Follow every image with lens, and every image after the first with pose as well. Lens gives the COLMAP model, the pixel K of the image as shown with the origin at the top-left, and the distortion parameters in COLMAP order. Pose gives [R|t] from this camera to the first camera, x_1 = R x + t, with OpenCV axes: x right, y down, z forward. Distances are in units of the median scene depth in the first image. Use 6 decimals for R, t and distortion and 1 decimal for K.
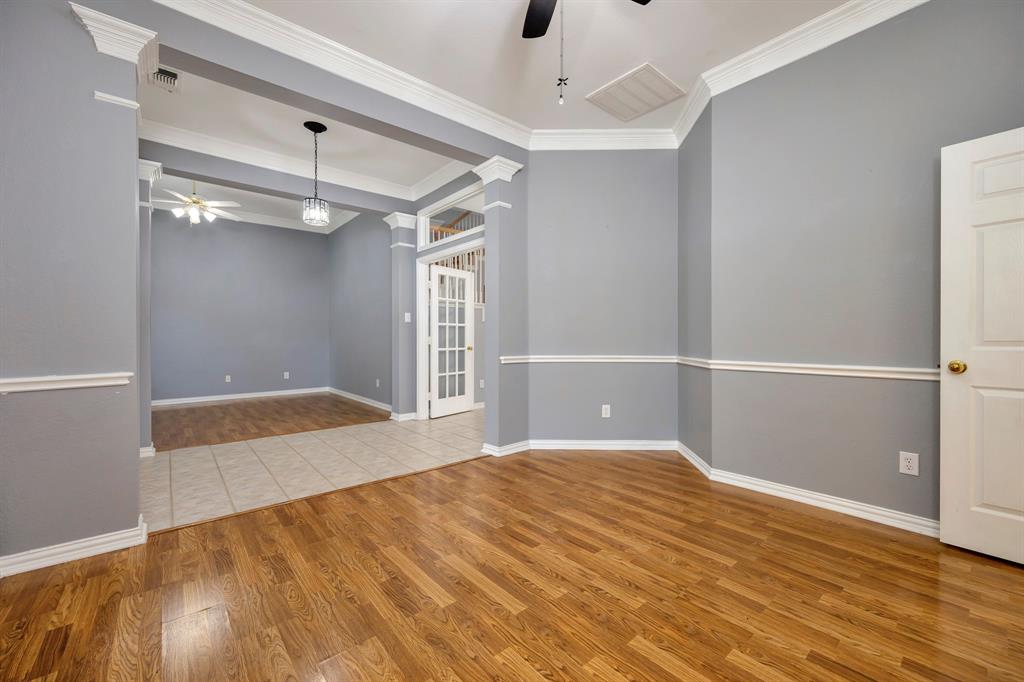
lens RADIAL K [[406.9, 0, 512.0], [0, 406.9, 341.0], [0, 0, 1]] dist [0.000341, 0.000030]
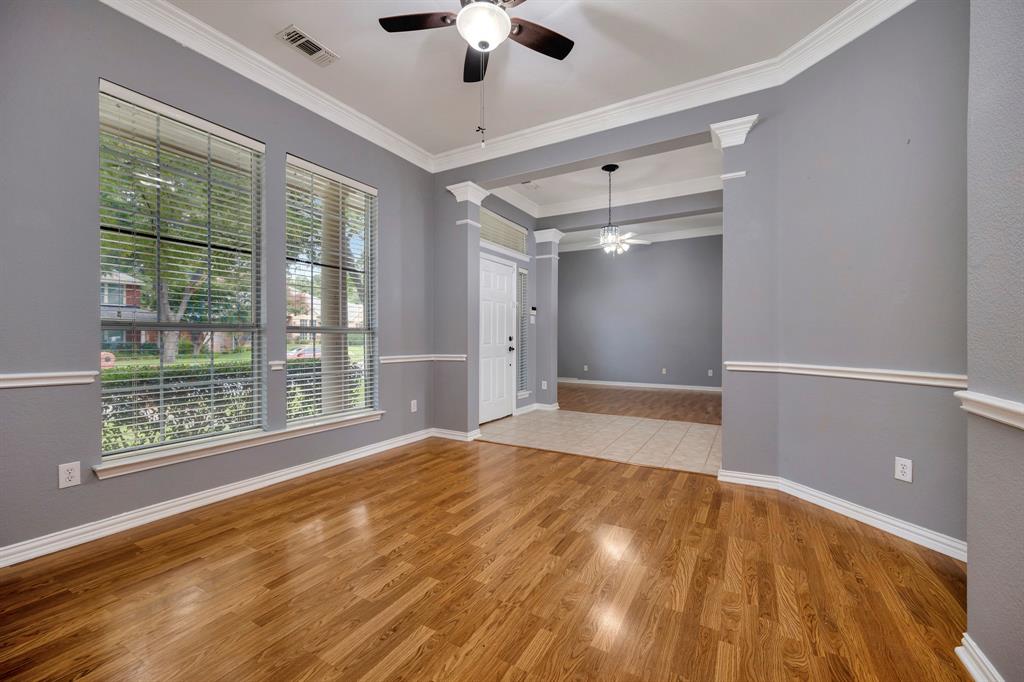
lens RADIAL K [[406.9, 0, 512.0], [0, 406.9, 341.0], [0, 0, 1]] dist [0.000341, 0.000030]
pose [[0.342477, 0.010515, -0.939467, 0.766872], [-0.010512, 0.999918, 0.007359, -0.005704], [0.939467, 0.007355, 0.342559, 0.391073]]
